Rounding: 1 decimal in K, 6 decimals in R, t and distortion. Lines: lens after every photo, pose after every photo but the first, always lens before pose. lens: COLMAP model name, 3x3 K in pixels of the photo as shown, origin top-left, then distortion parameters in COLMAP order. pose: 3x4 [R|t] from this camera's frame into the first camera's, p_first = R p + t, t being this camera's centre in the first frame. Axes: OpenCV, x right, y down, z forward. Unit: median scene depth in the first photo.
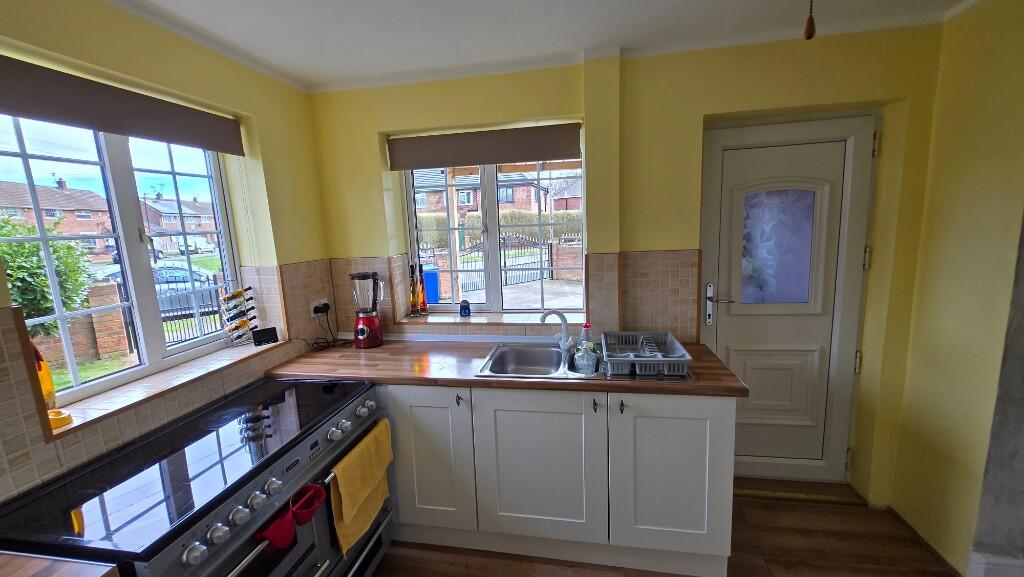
lens RADIAL K [[405.5, 0, 513.2], [0, 405.5, 285.1], [0, 0, 1]] dist [-0.002059, -0.000262]
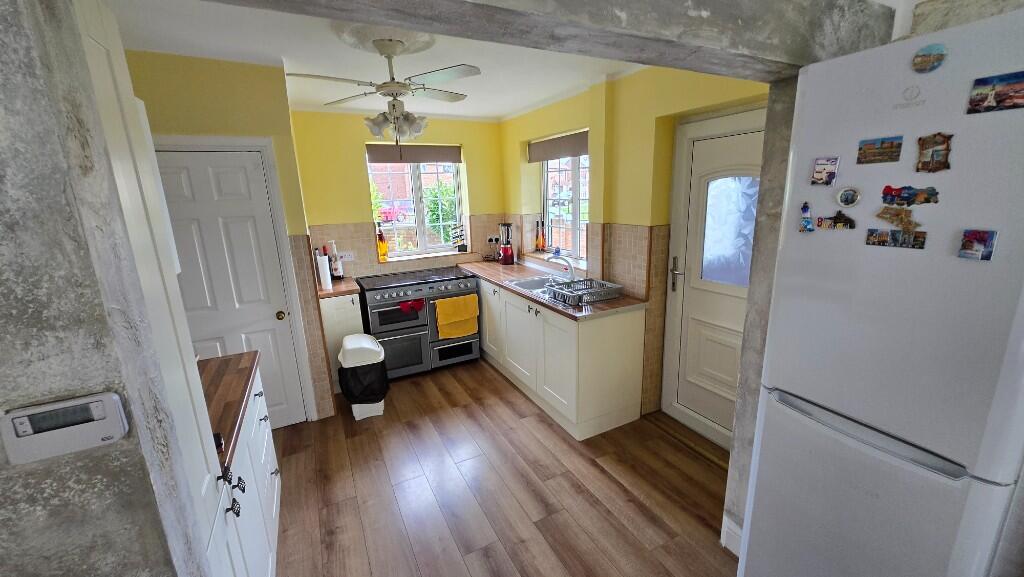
lens RADIAL K [[405.5, 0, 512.6], [0, 405.5, 290.4], [0, 0, 1]] dist [-0.002059, -0.000262]
pose [[0.610821, 0.213099, -0.762553, 1.169688], [-0.114707, 0.976757, 0.181077, -0.071129], [0.783416, -0.023136, 0.621067, -0.118567]]
